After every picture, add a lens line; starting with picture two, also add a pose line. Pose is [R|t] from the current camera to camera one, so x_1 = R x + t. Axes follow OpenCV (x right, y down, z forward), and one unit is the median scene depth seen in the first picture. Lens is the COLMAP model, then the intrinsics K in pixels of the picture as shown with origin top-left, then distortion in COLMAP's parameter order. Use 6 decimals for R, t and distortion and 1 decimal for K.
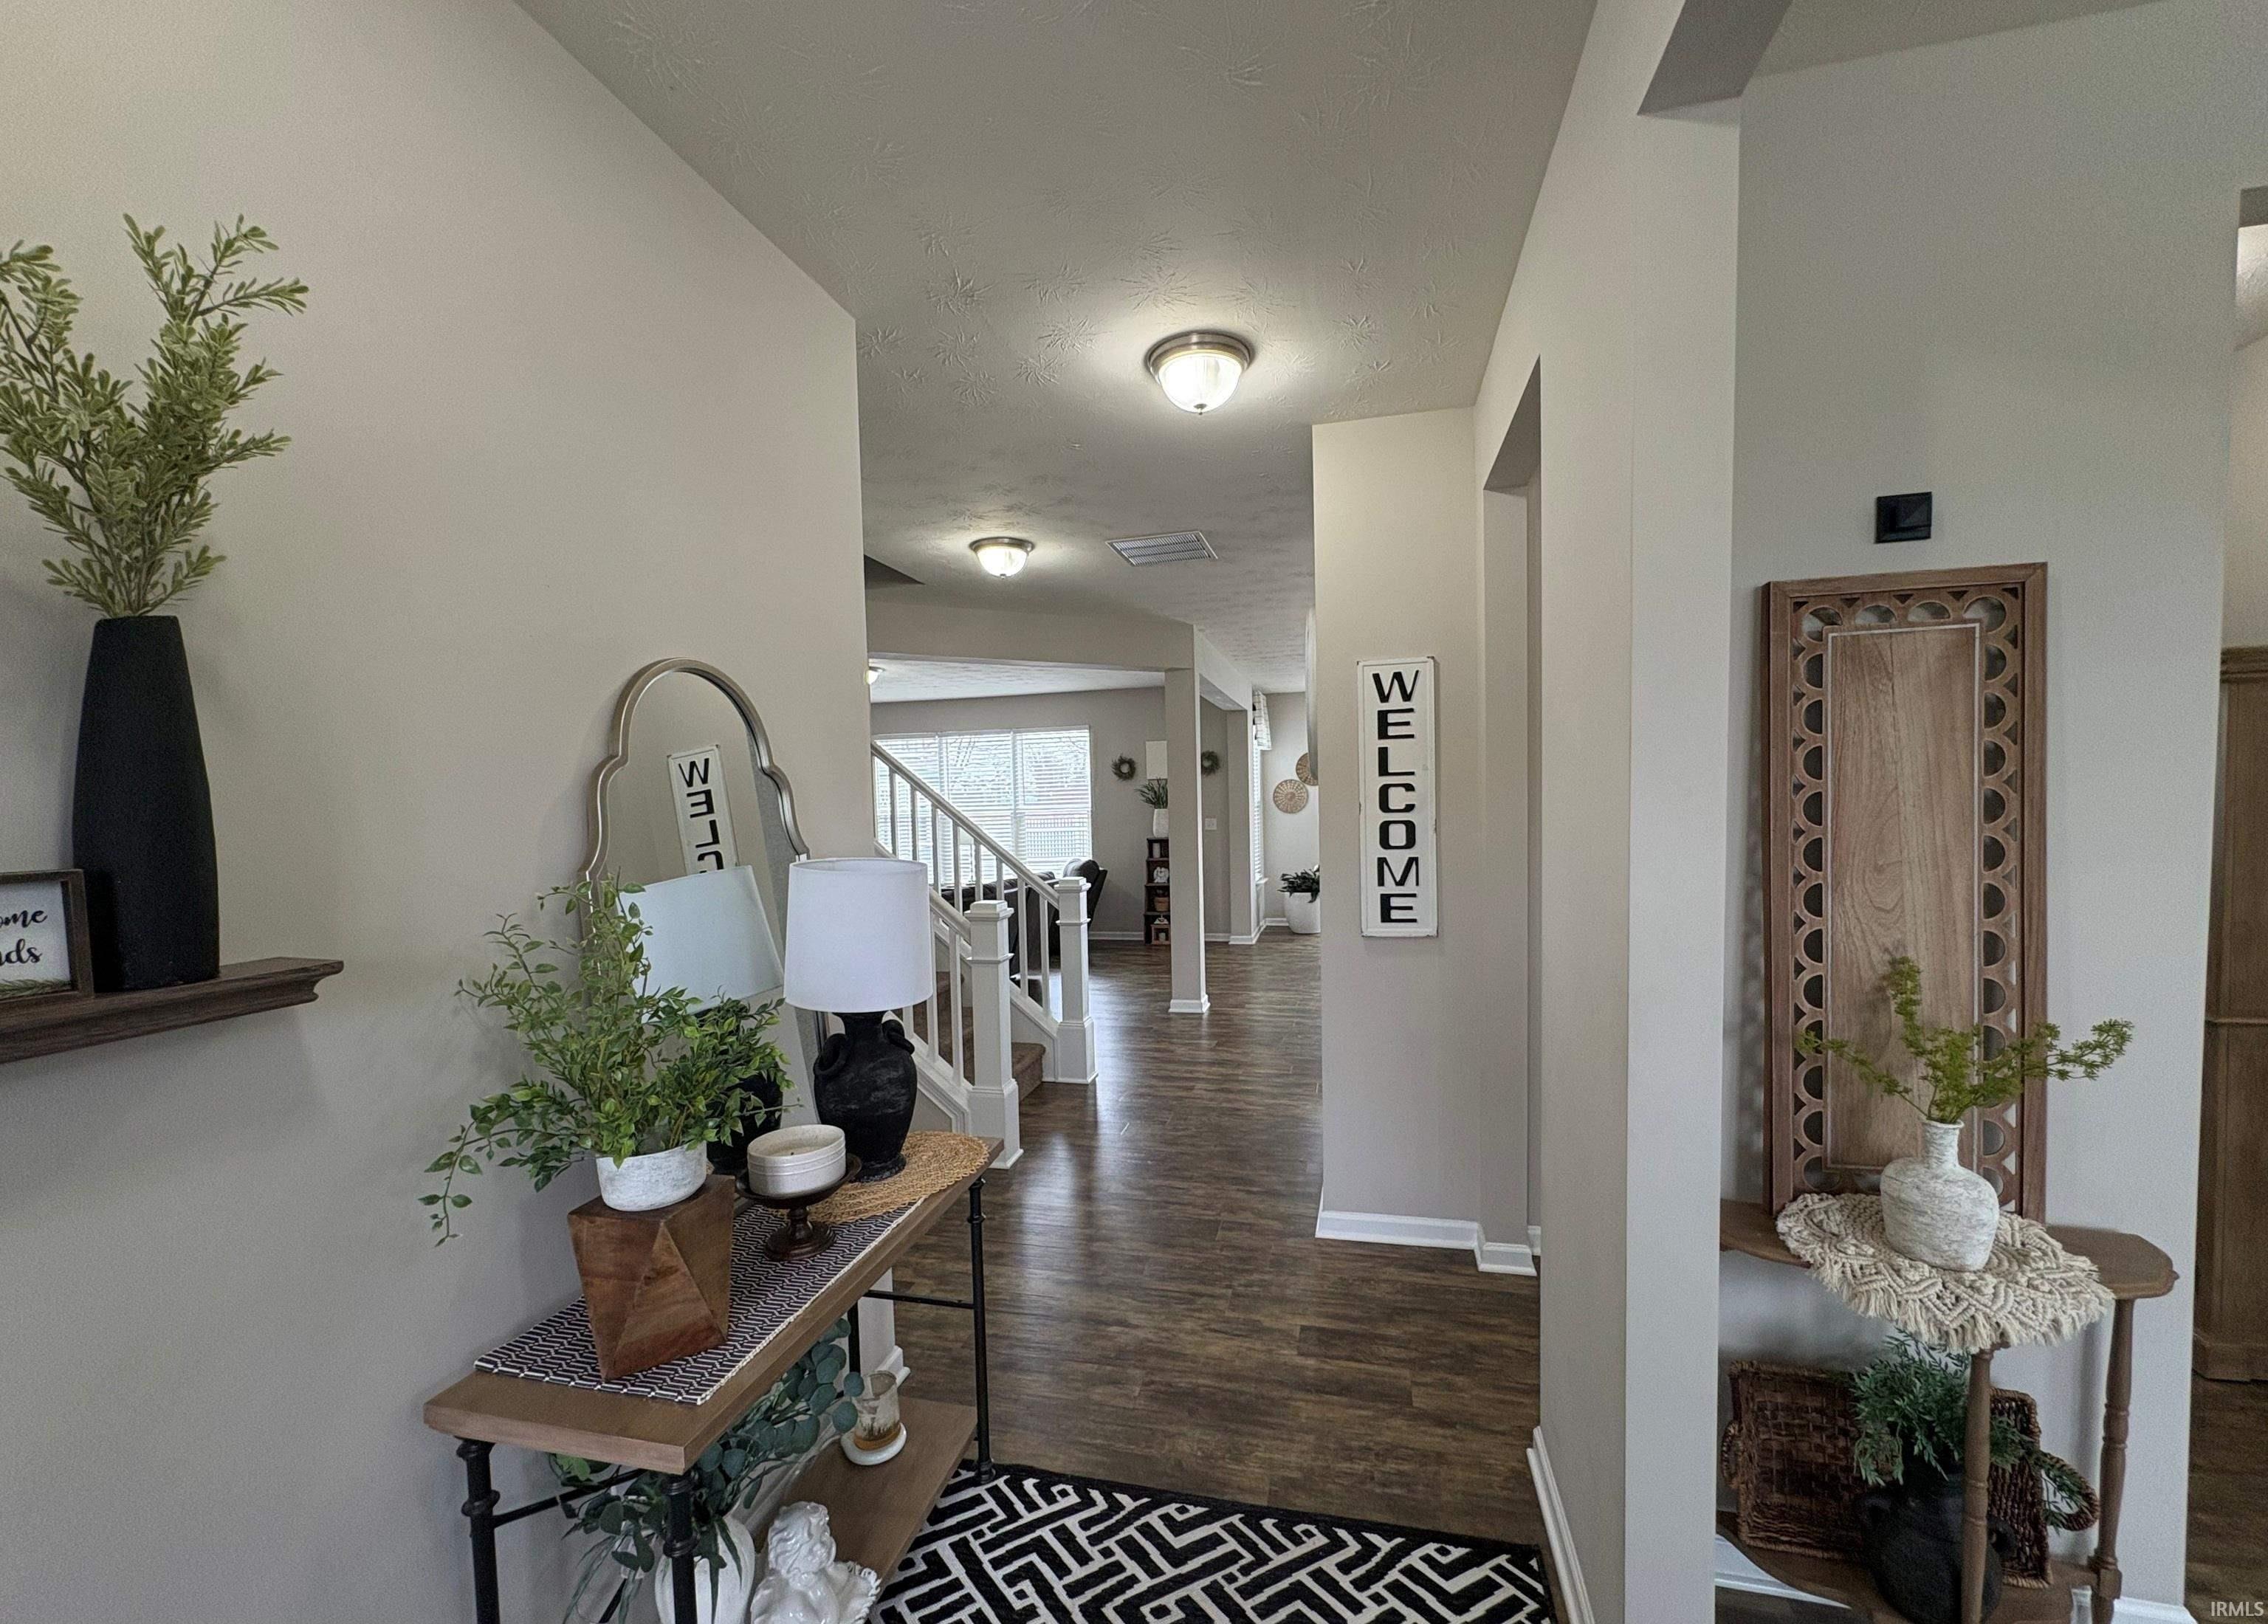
lens RADIAL K [[902.0, 0, 1137.7], [0, 902.0, 845.4], [0, 0, 1]] dist [-0.002845, -0.000360]
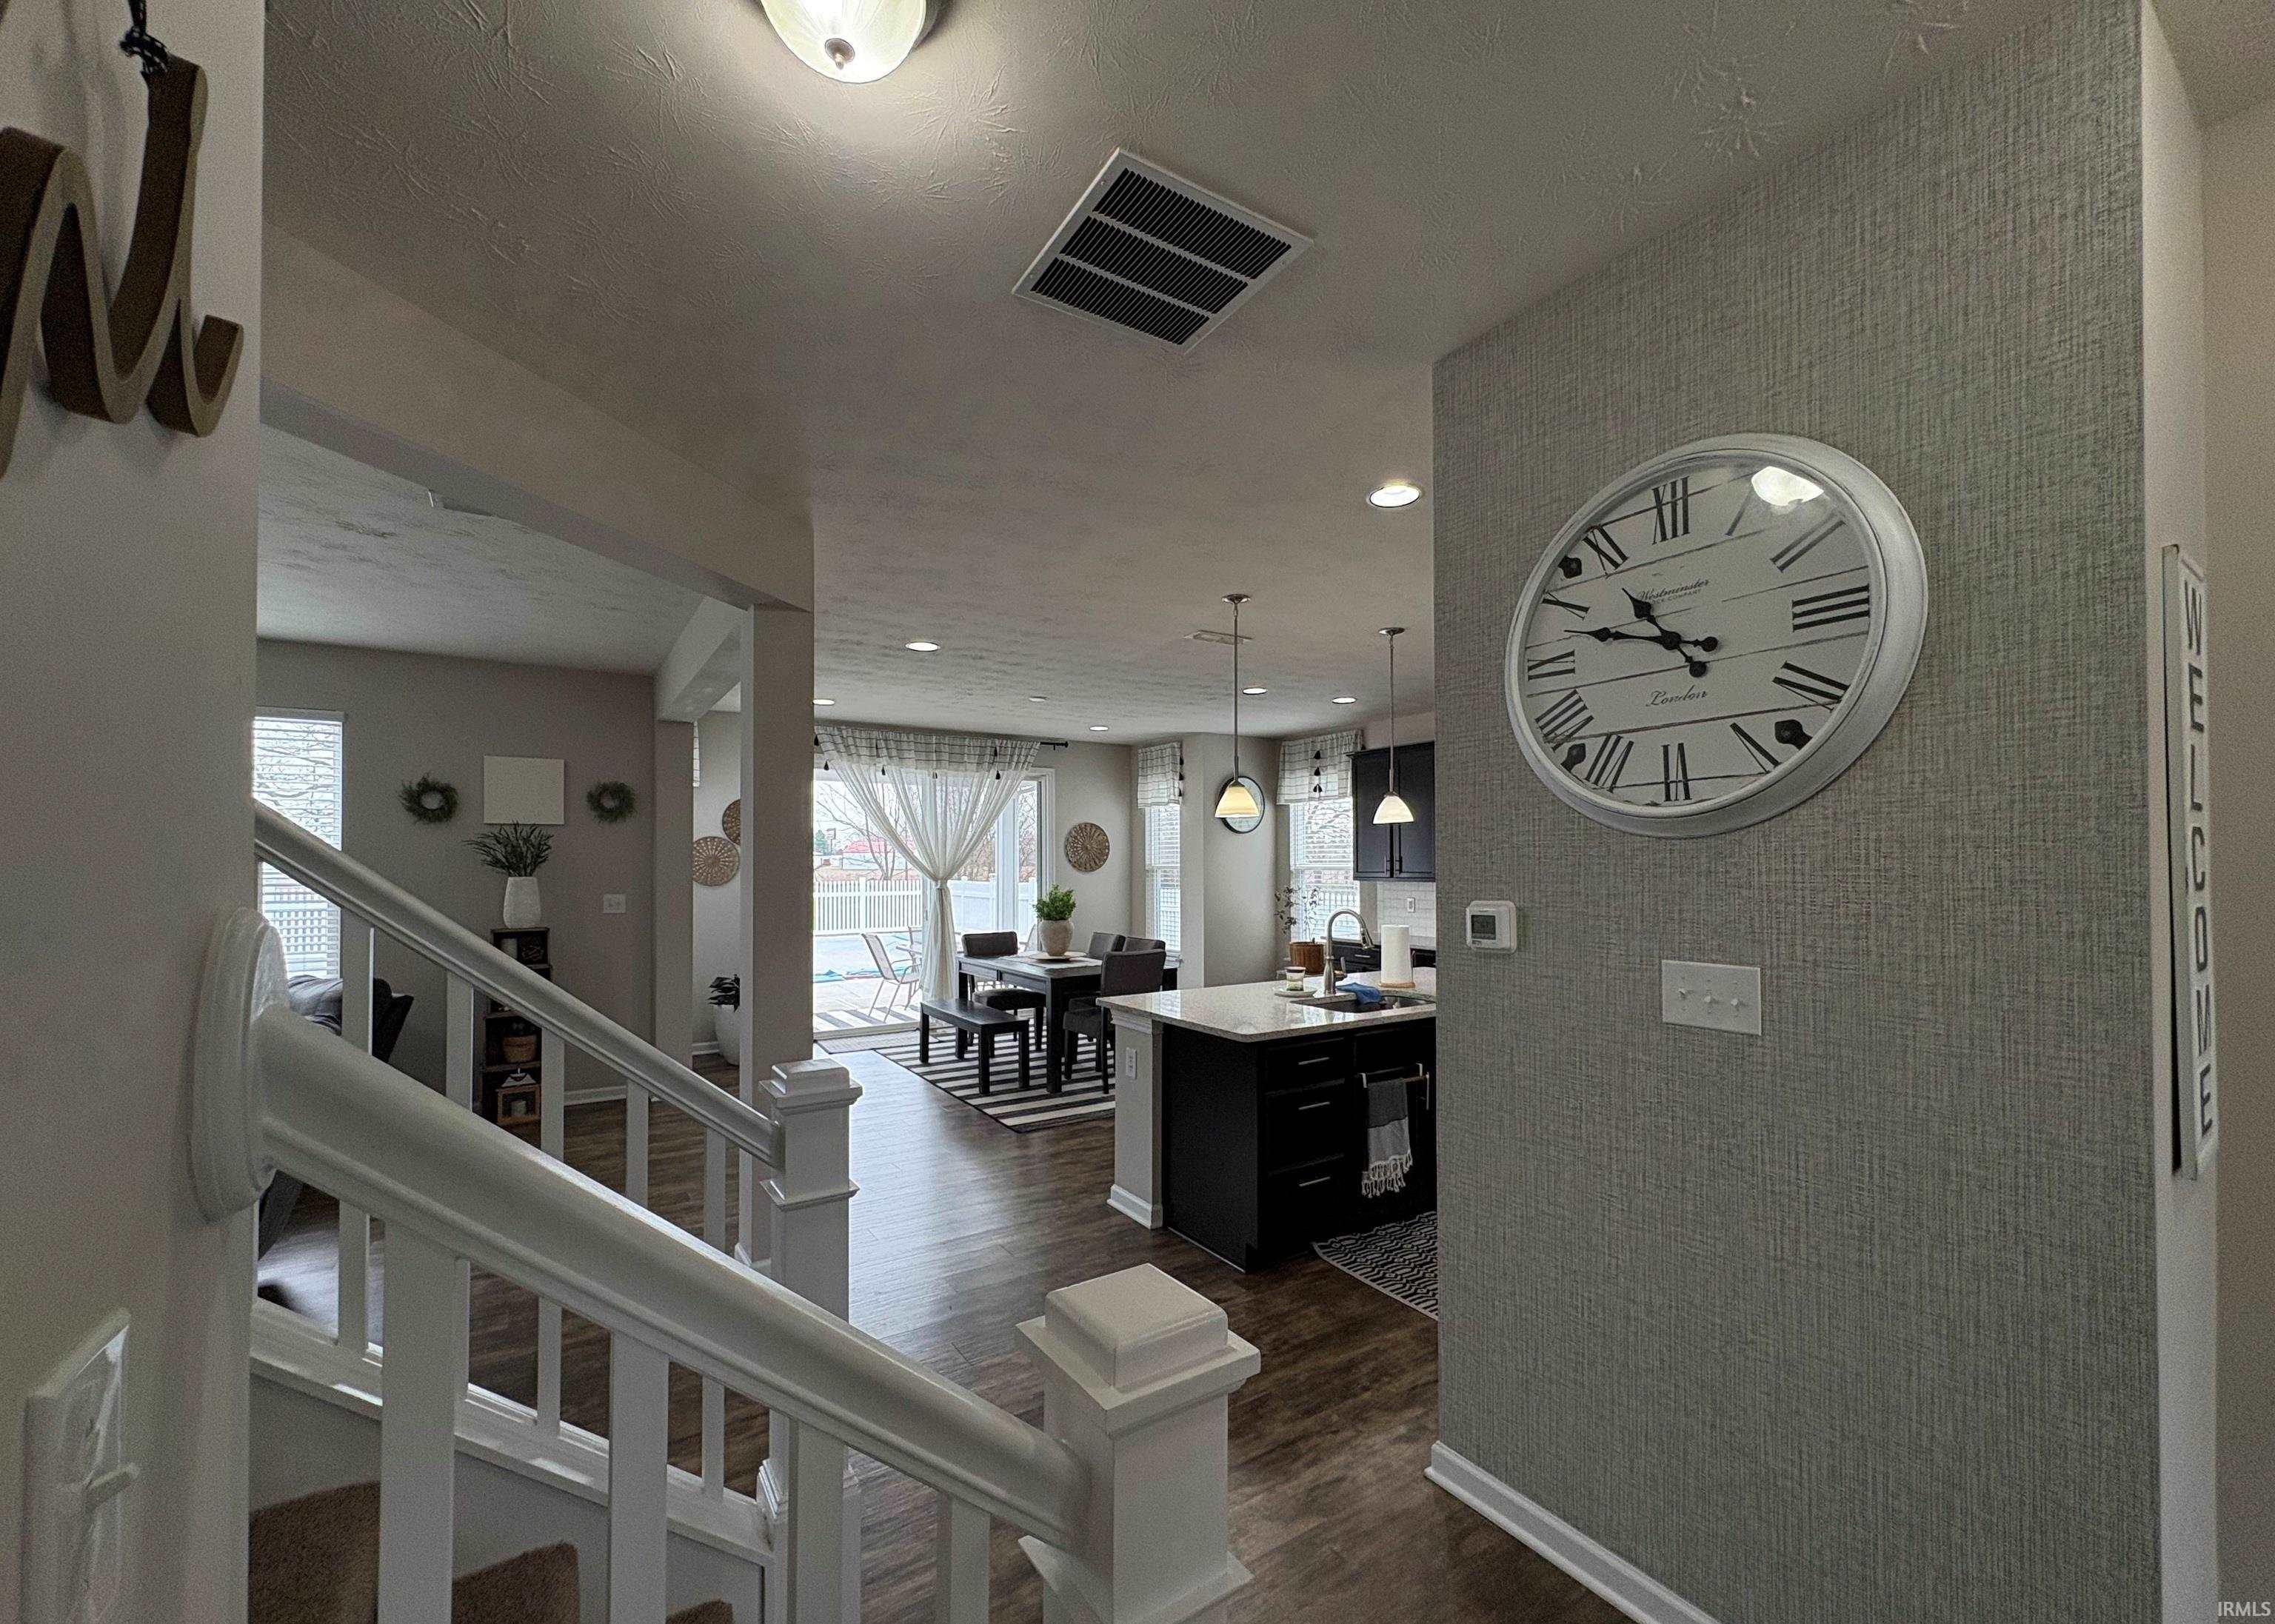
lens RADIAL K [[906.3, 0, 1138.8], [0, 906.3, 853.5], [0, 0, 1]] dist [-0.002131, -0.000410]
pose [[0.674093, 0.032880, 0.737915, -0.127861], [0.017572, 0.998012, -0.060522, -0.014089], [-0.738438, 0.053764, 0.672175, 0.328638]]
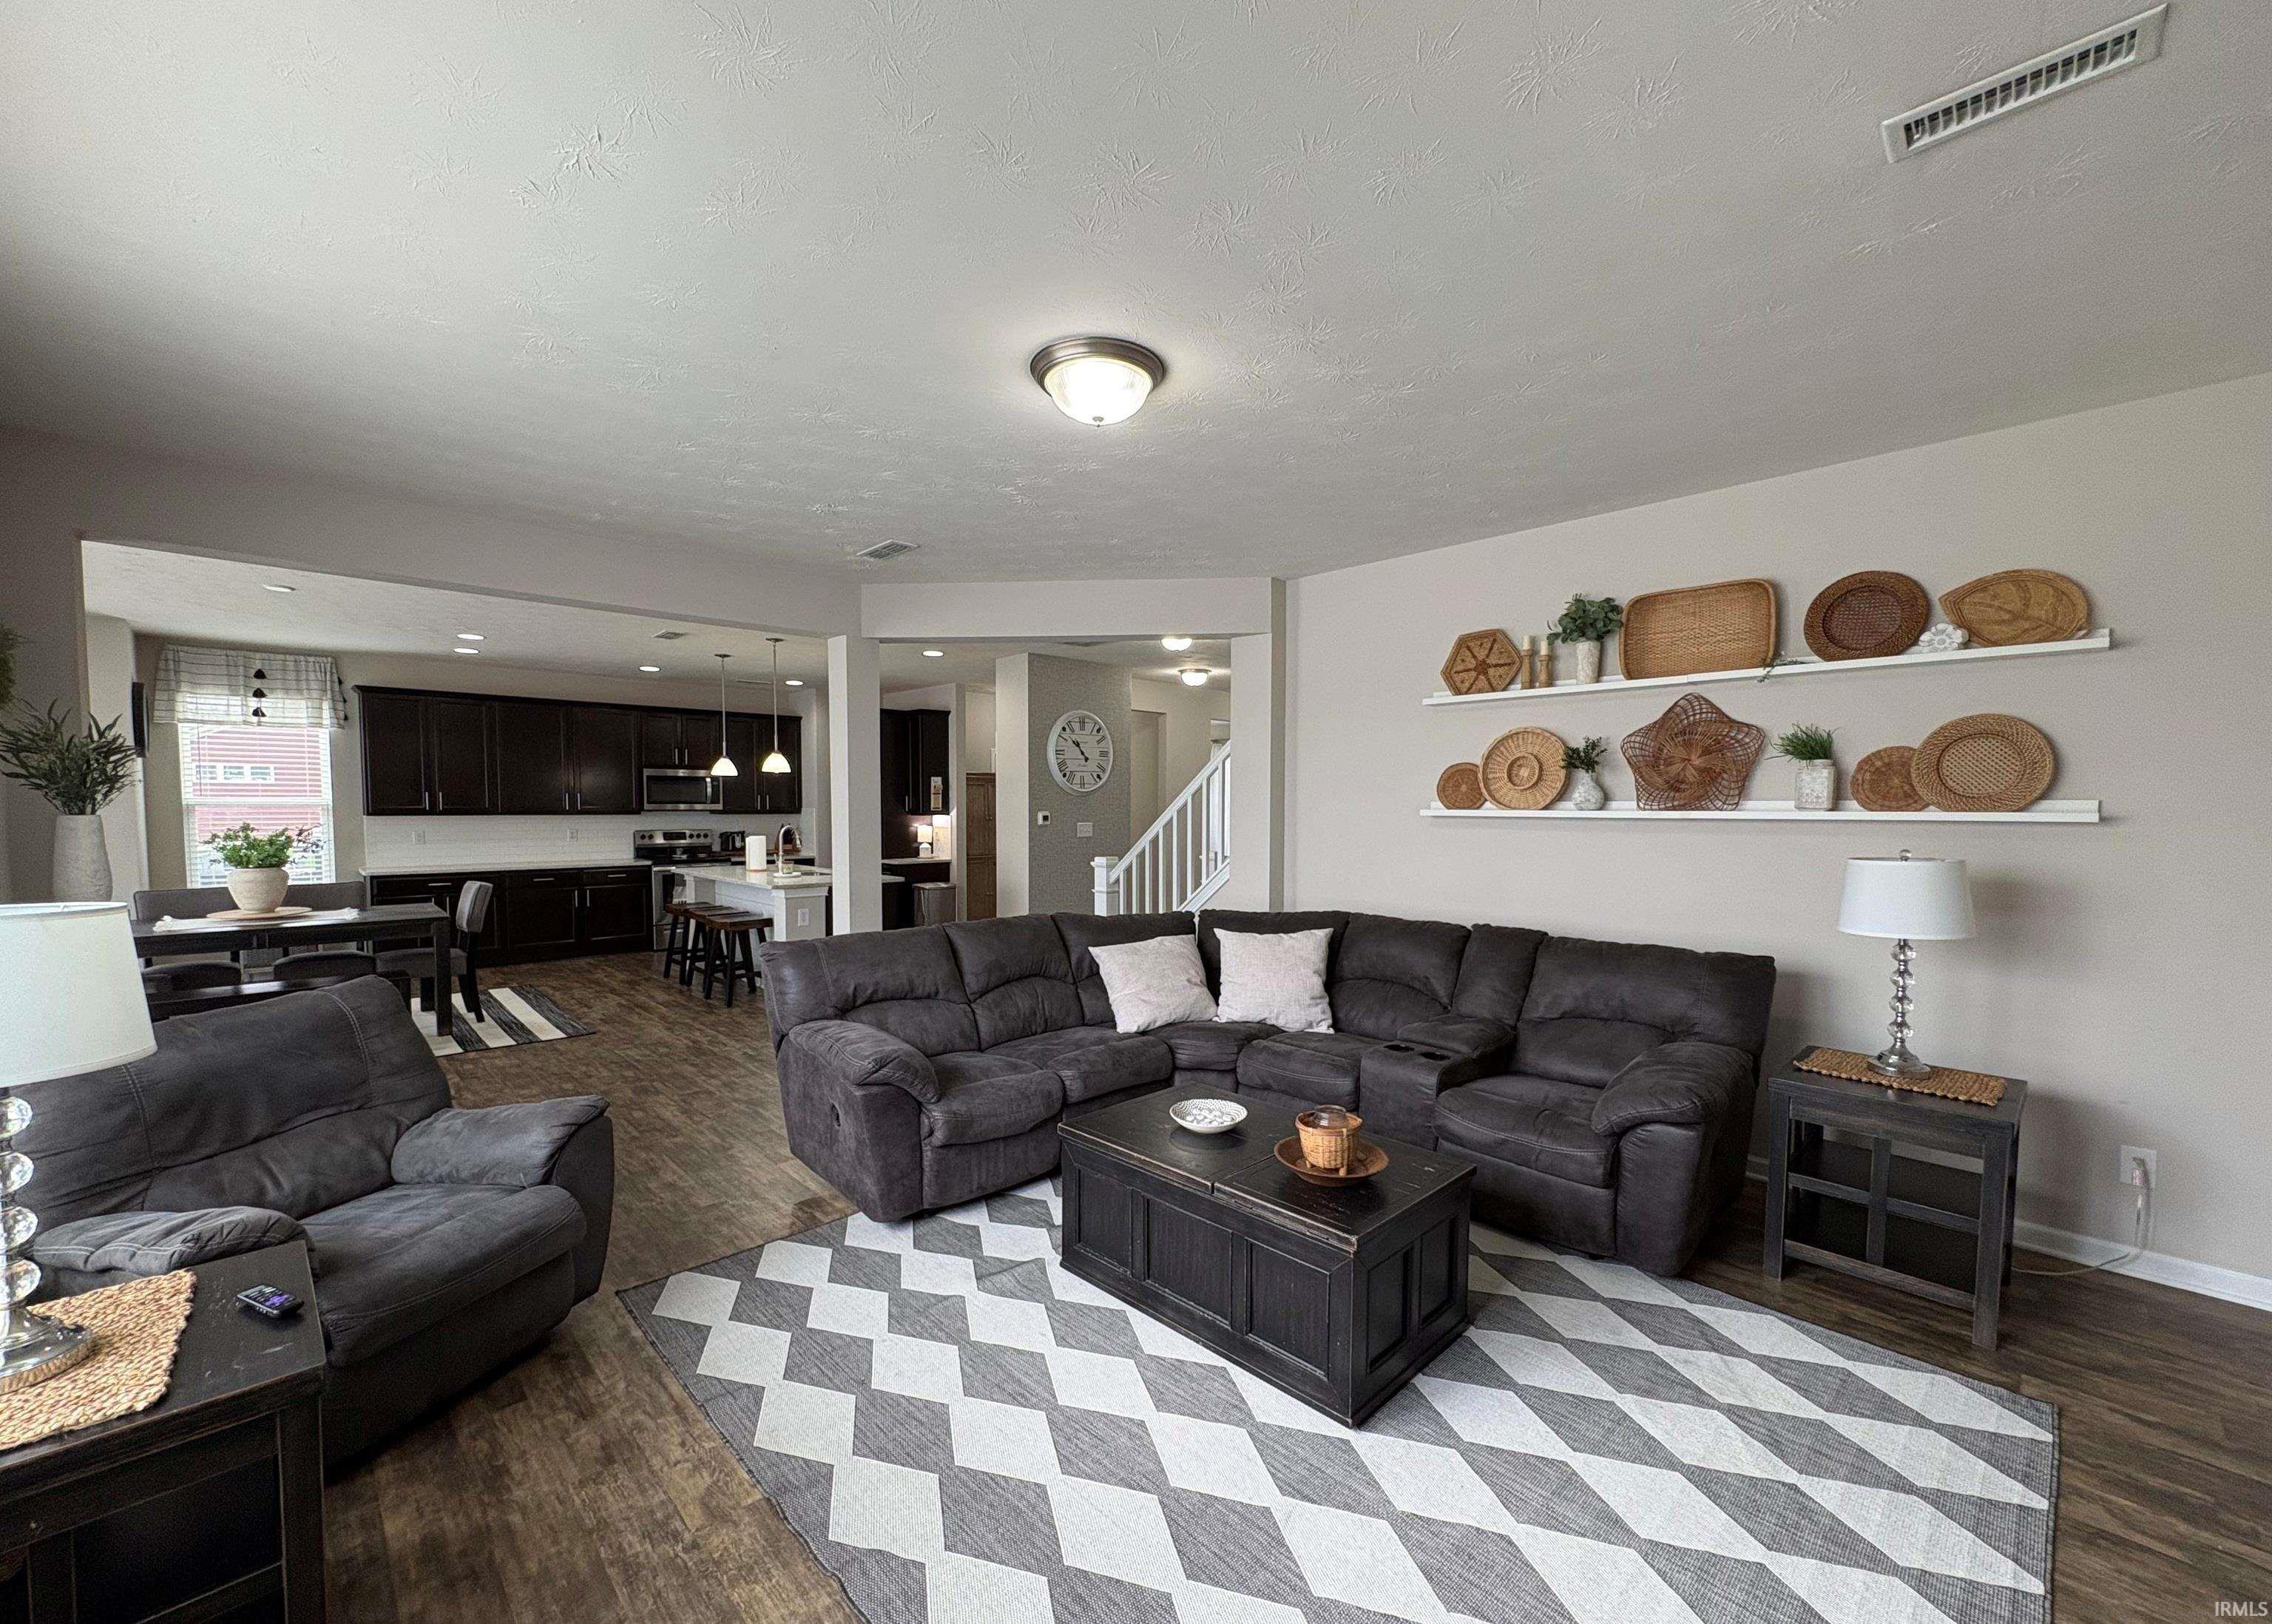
lens RADIAL K [[905.1, 0, 1137.3], [0, 905.1, 853.4], [0, 0, 1]] dist [-0.002131, -0.000410]
pose [[-0.850587, -0.005718, 0.525804, -0.397858], [0.041291, 0.996127, 0.077627, -0.035742], [-0.524211, 0.087739, -0.847056, 1.036381]]
